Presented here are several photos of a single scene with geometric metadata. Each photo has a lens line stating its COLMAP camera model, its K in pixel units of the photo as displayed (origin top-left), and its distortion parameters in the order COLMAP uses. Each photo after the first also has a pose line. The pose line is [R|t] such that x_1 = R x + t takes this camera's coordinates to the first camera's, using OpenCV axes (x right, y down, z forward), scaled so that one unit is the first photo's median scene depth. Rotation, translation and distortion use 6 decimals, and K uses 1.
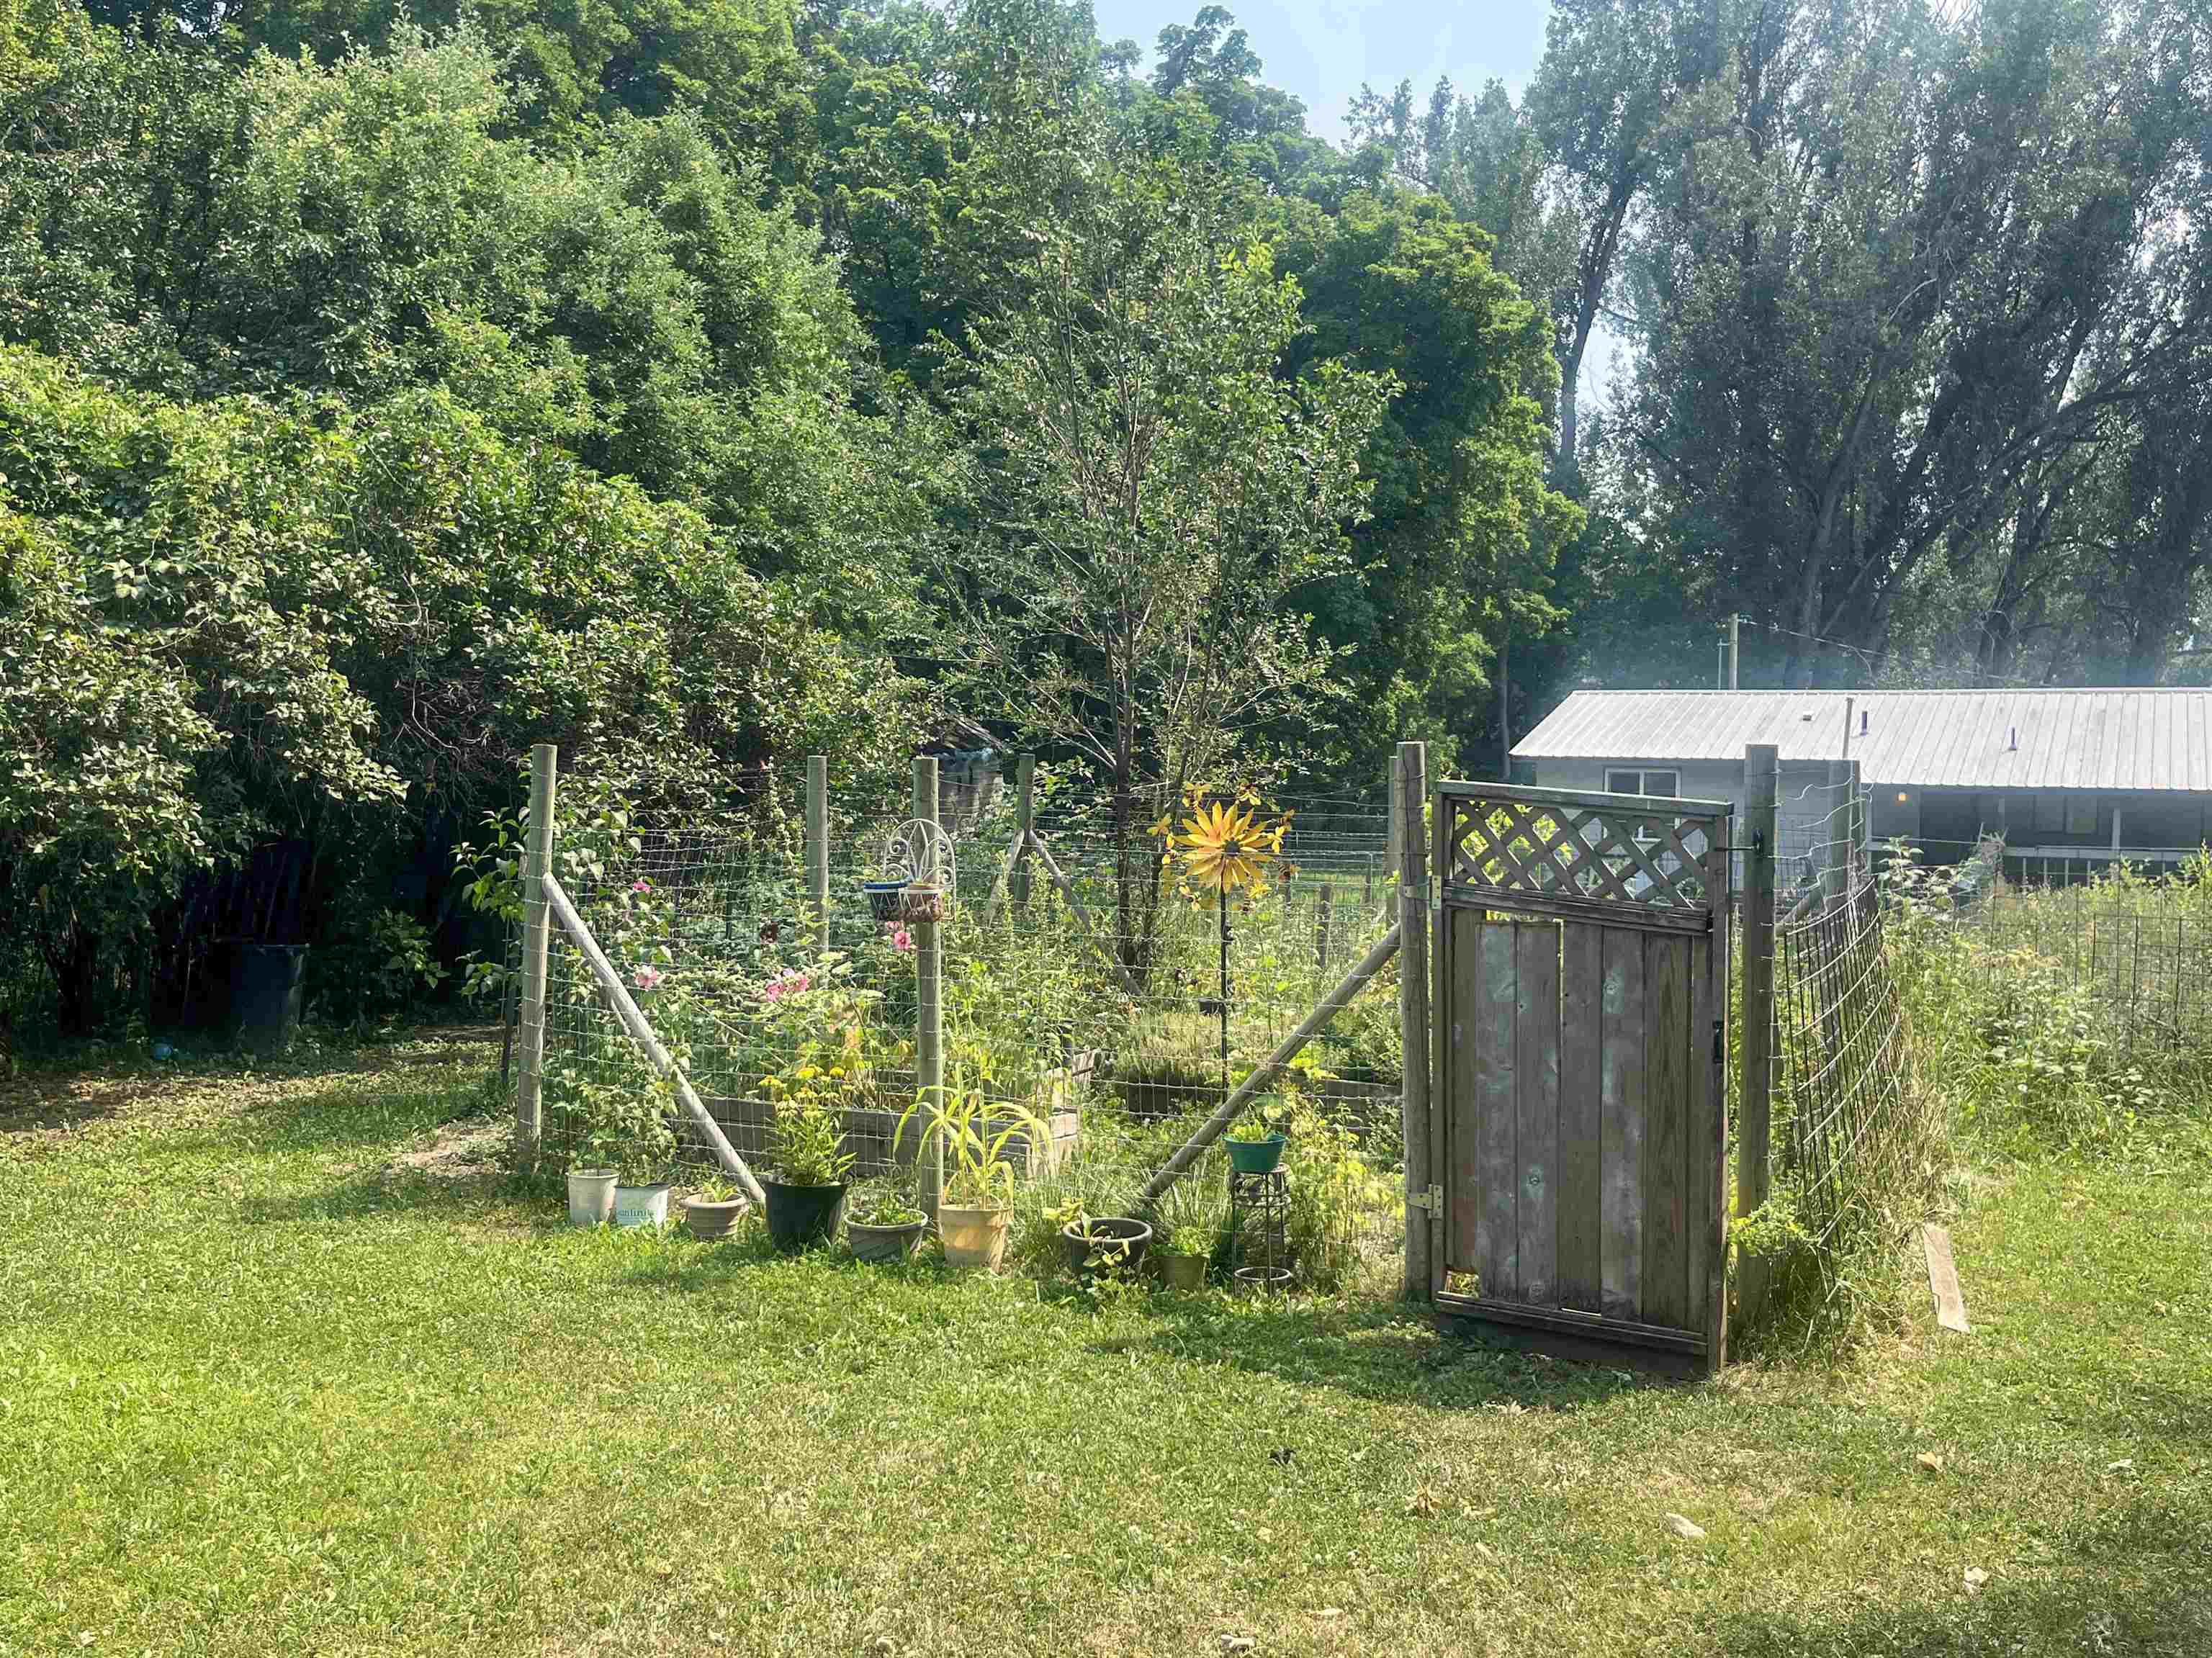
lens RADIAL K [[1946.9, 0, 1106.0], [0, 1946.9, 829.0], [0, 0, 1]] dist [0.007471, 0.004484]
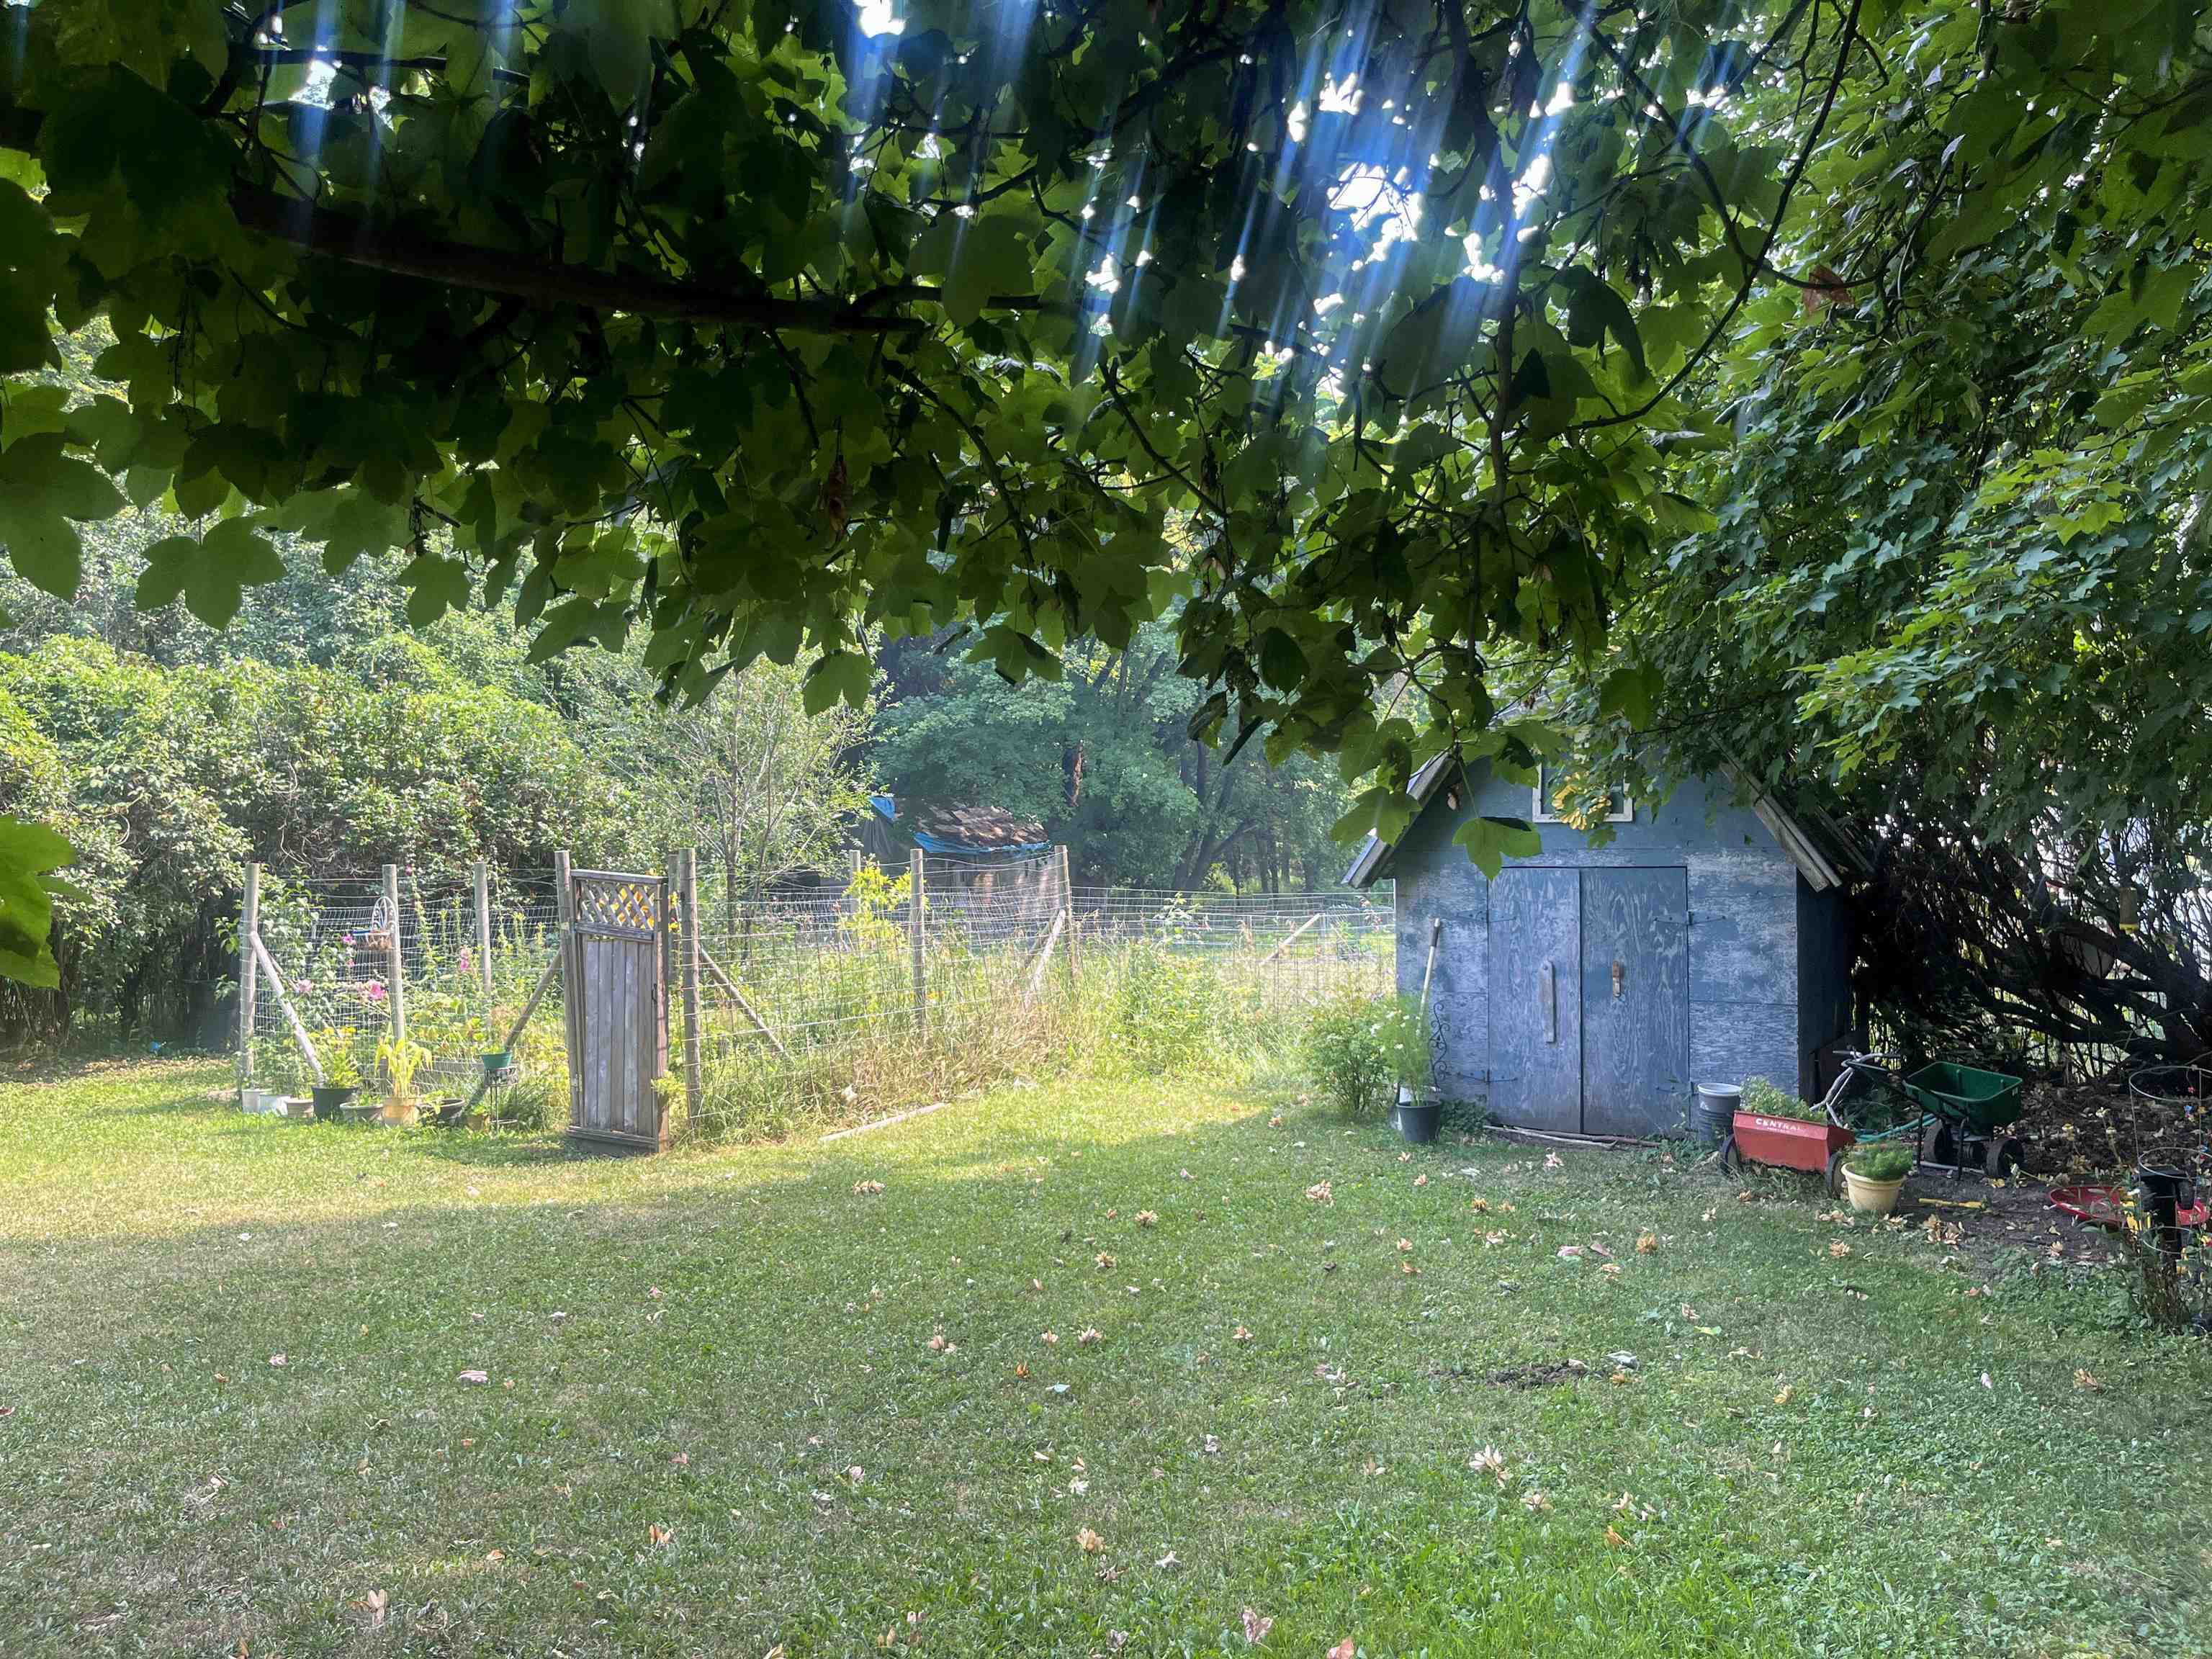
lens RADIAL K [[1651.0, 0, 1106.0], [0, 1651.0, 829.5], [0, 0, 1]] dist [0.030879, -0.065118]
pose [[0.993284, -0.032233, -0.111125, 0.583461], [0.027209, 0.998551, -0.046428, 0.017051], [0.112460, 0.043092, 0.992721, -0.408165]]
